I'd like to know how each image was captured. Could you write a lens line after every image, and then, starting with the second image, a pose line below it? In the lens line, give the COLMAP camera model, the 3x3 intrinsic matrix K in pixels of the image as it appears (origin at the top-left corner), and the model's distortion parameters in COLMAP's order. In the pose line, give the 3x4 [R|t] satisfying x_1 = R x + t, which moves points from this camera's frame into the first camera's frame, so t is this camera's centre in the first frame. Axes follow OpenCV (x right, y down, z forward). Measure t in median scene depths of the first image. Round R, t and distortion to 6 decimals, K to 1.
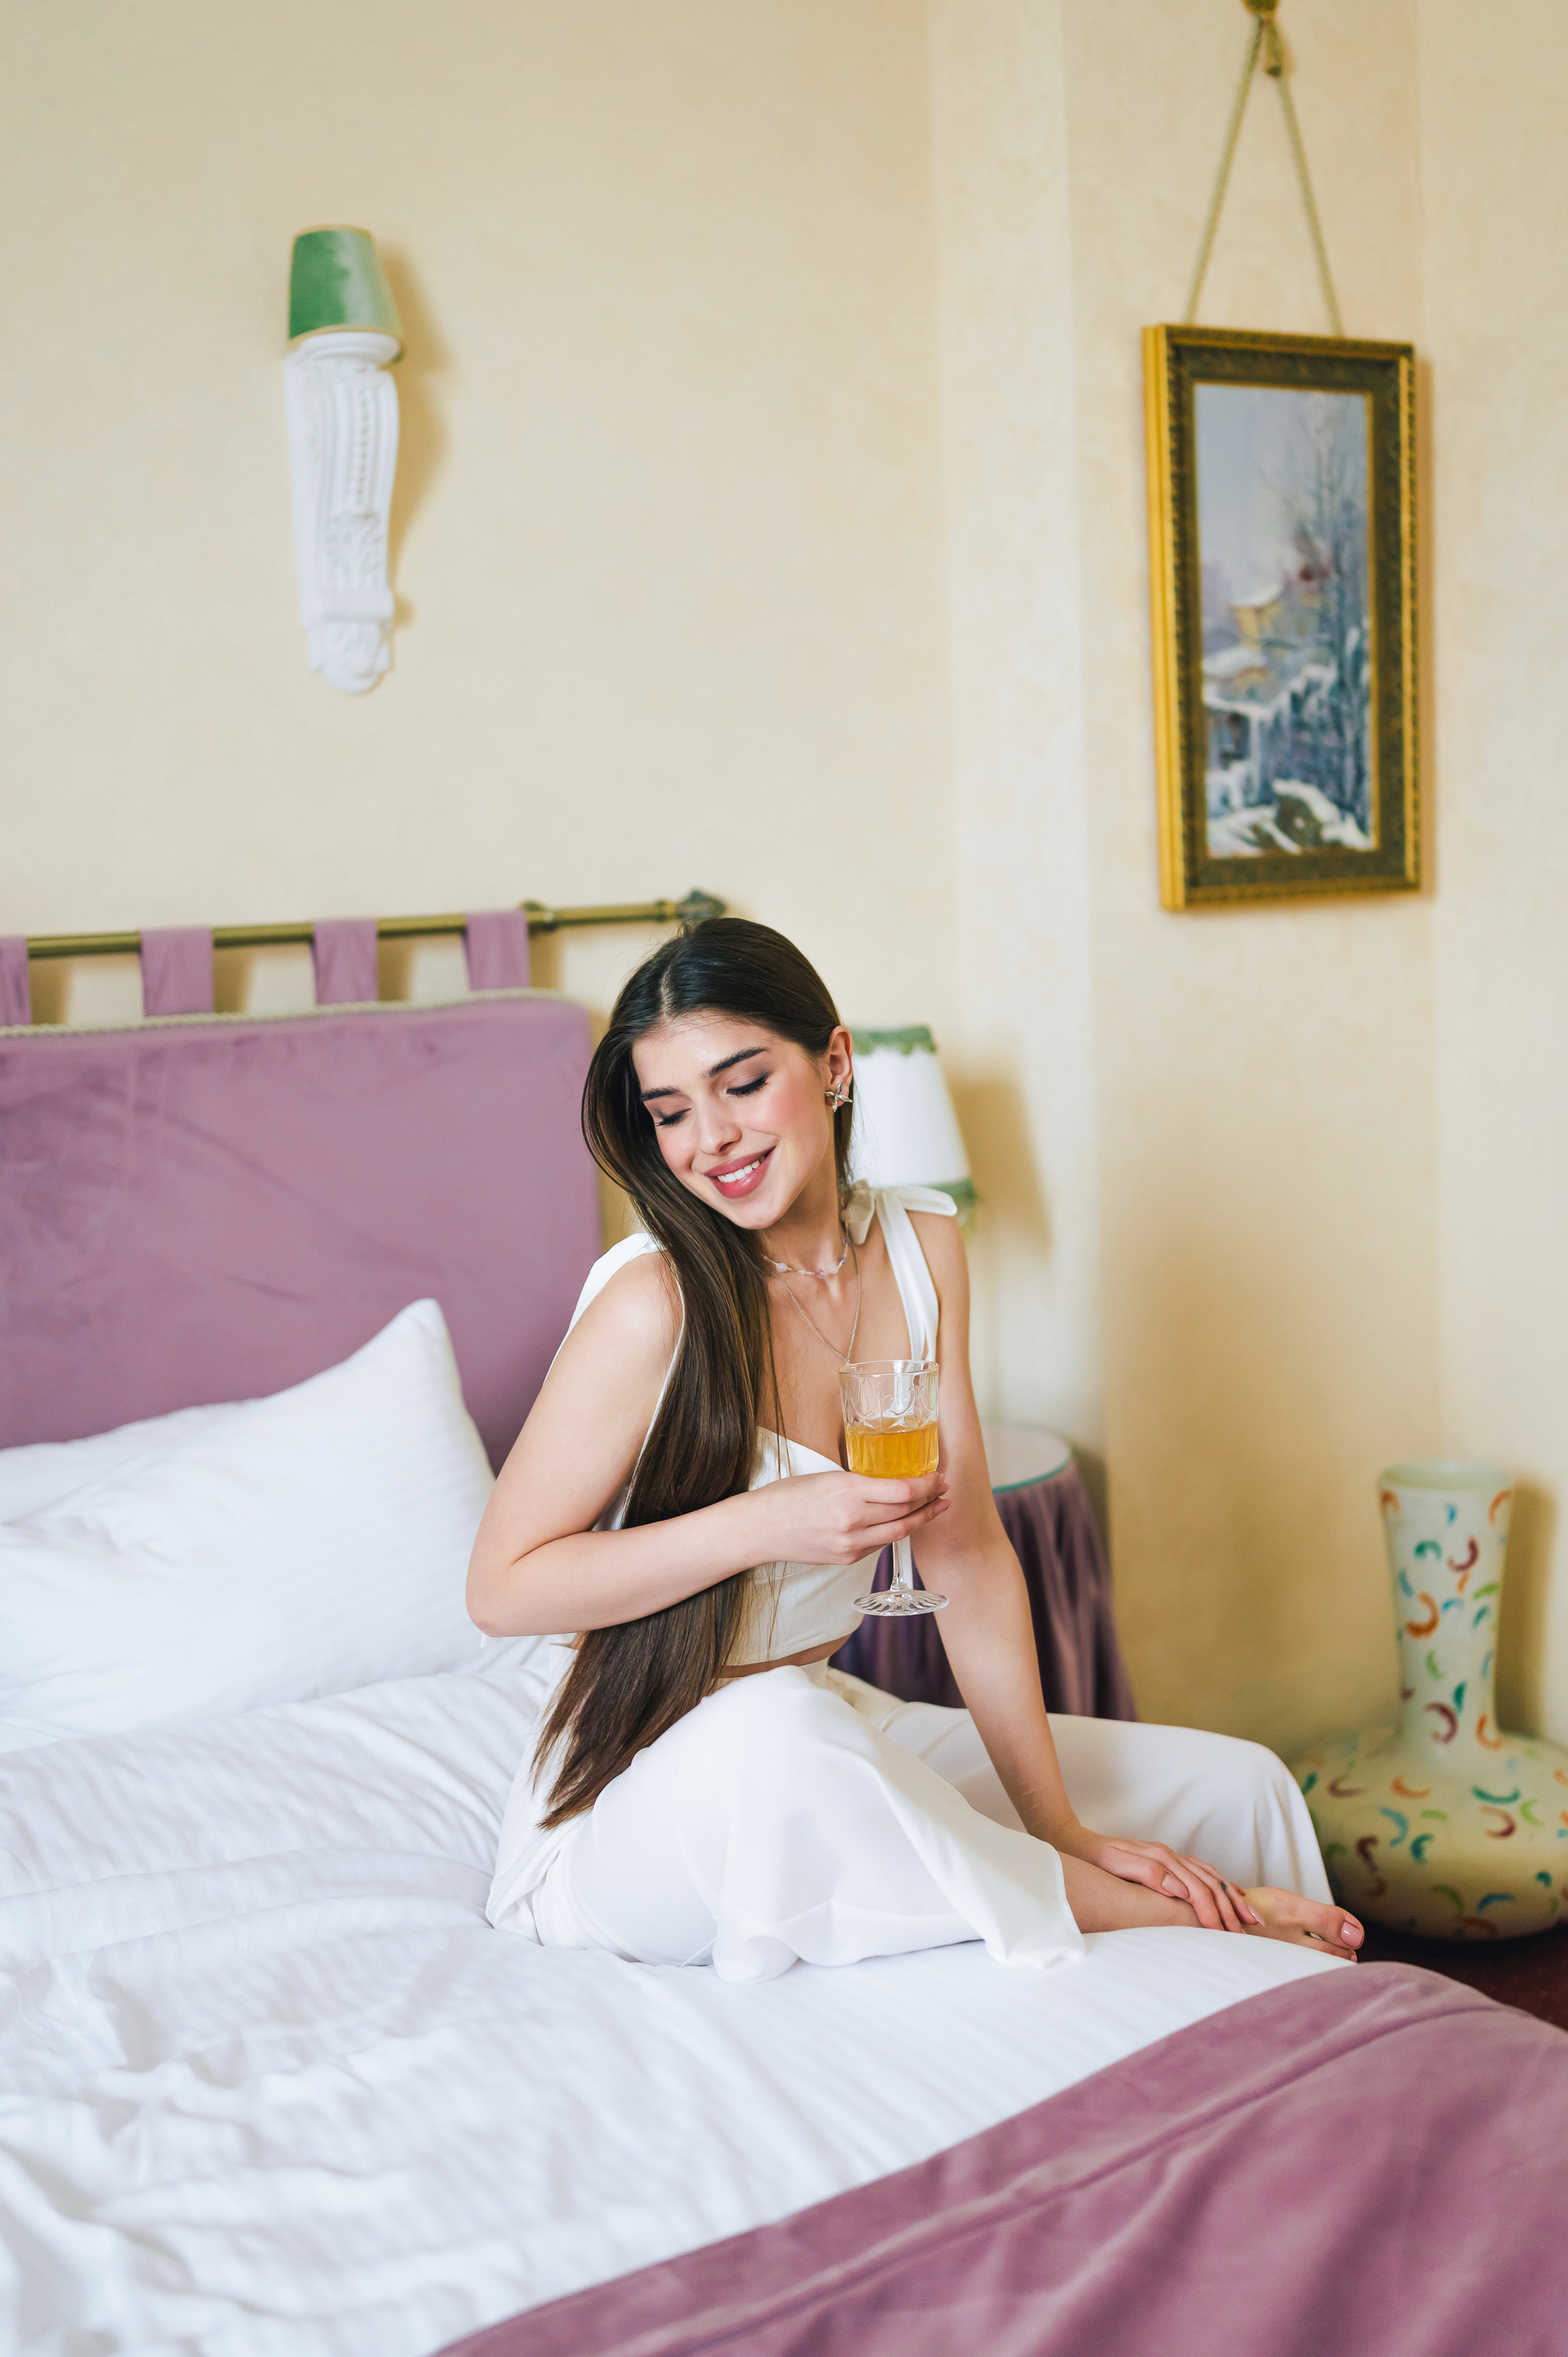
lens RADIAL K [[2505.7, 0, 785.8], [0, 2505.7, 1173.8], [0, 0, 1]] dist [-0.003801, 0.000000]
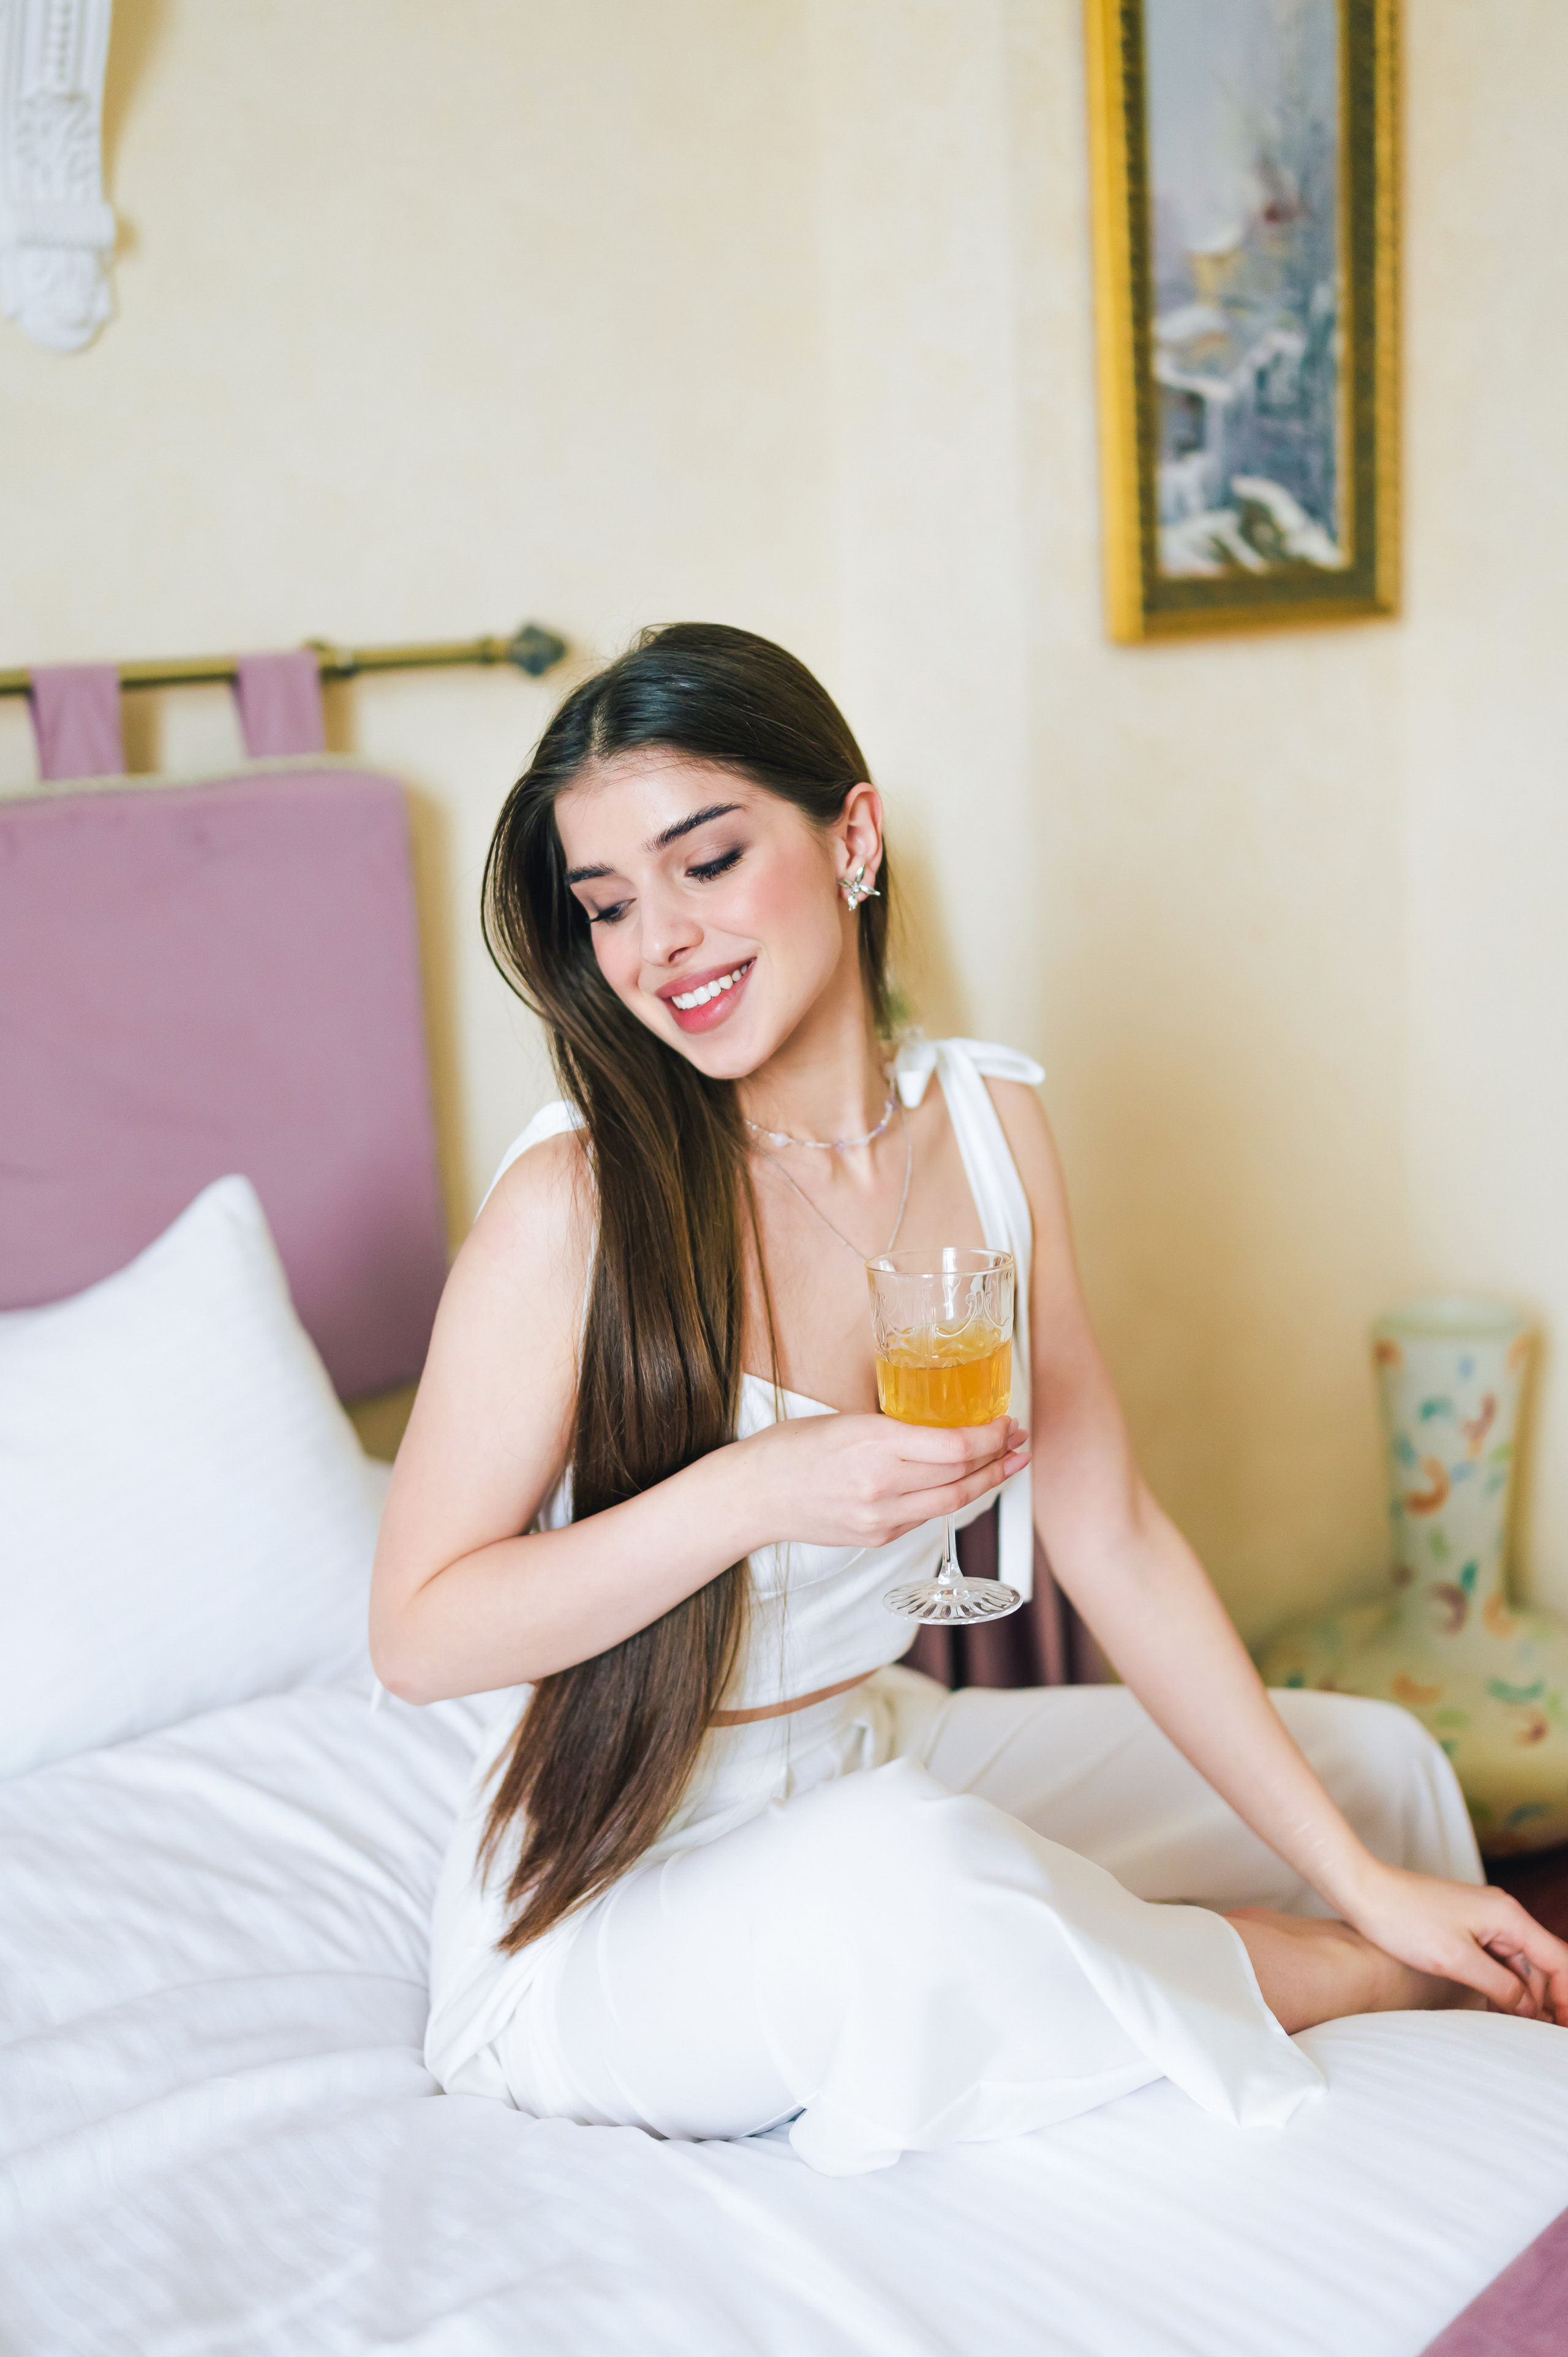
lens RADIAL K [[2505.7, 0, 816.6], [0, 2505.7, 1239.1], [0, 0, 1]] dist [-0.003801, 0.000000]
pose [[0.988981, -0.047567, 0.140195, -0.066556], [0.032786, 0.993834, 0.105920, -0.003267], [-0.144369, -0.100156, 0.984442, 0.208337]]
